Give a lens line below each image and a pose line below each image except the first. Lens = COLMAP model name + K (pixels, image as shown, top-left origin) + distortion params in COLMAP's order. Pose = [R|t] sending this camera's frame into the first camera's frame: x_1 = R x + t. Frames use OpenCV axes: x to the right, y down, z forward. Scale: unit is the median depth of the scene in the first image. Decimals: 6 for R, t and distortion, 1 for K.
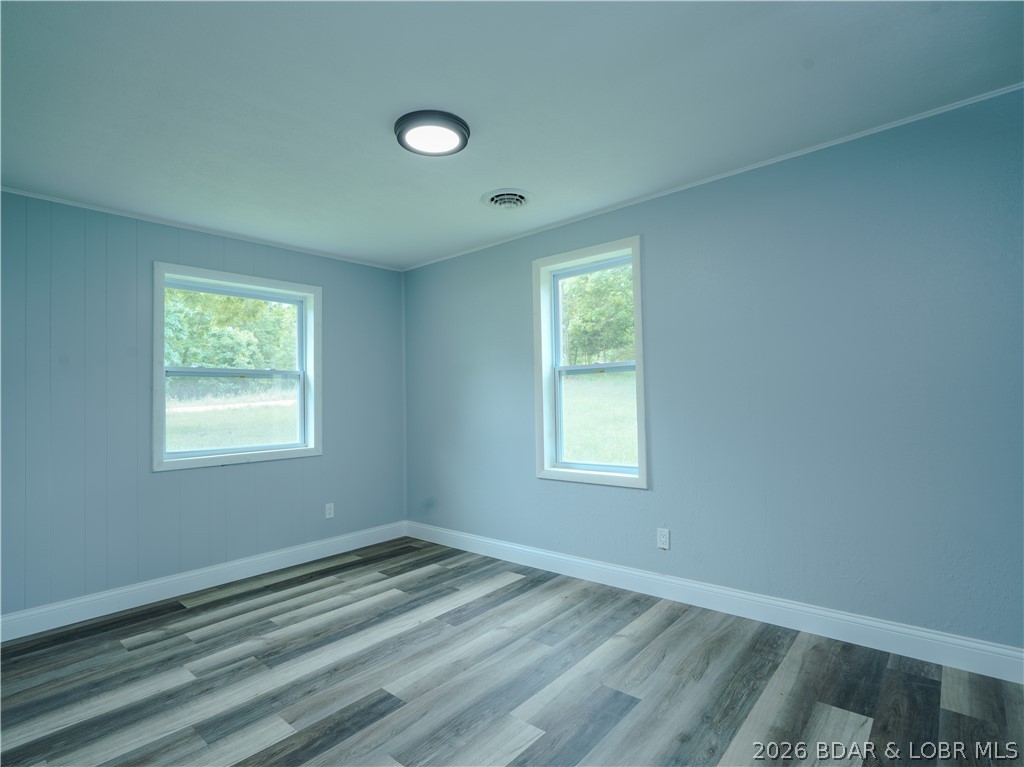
lens RADIAL K [[519.4, 0, 511.0], [0, 519.4, 383.4], [0, 0, 1]] dist [-0.012334, 0.006053]
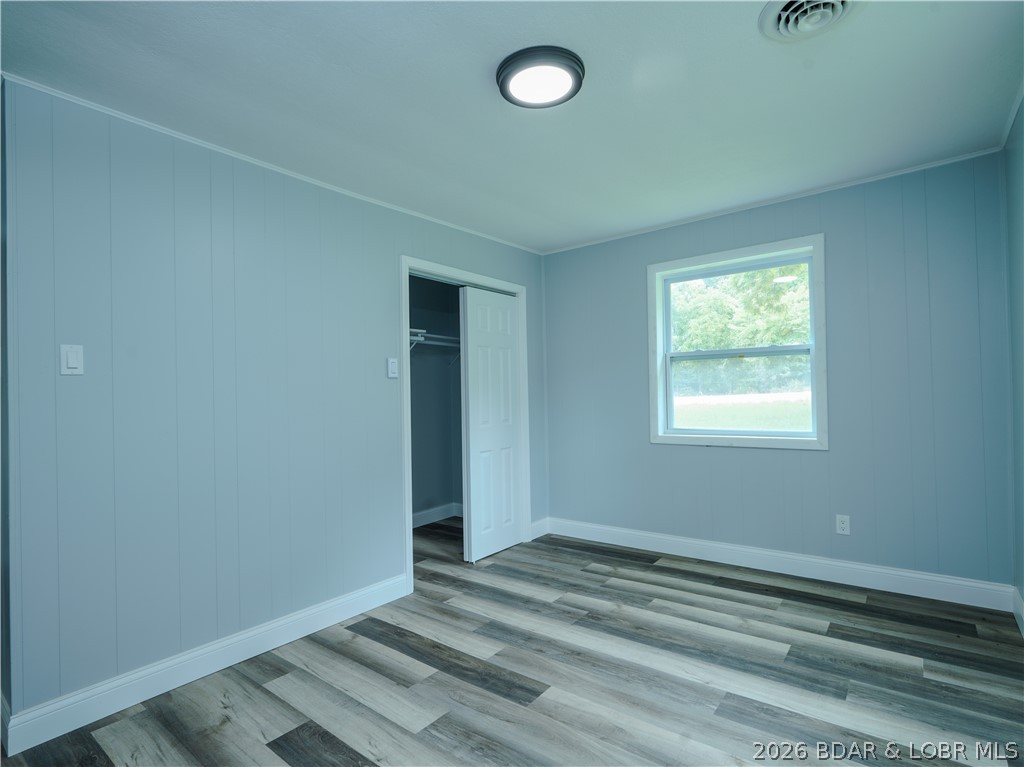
lens RADIAL K [[519.4, 0, 509.8], [0, 519.4, 387.6], [0, 0, 1]] dist [-0.012334, 0.006053]
pose [[0.043276, 0.008413, -0.999028, 0.527169], [0.059036, 0.998196, 0.010963, 0.010431], [0.997317, -0.059453, 0.042701, 0.676051]]
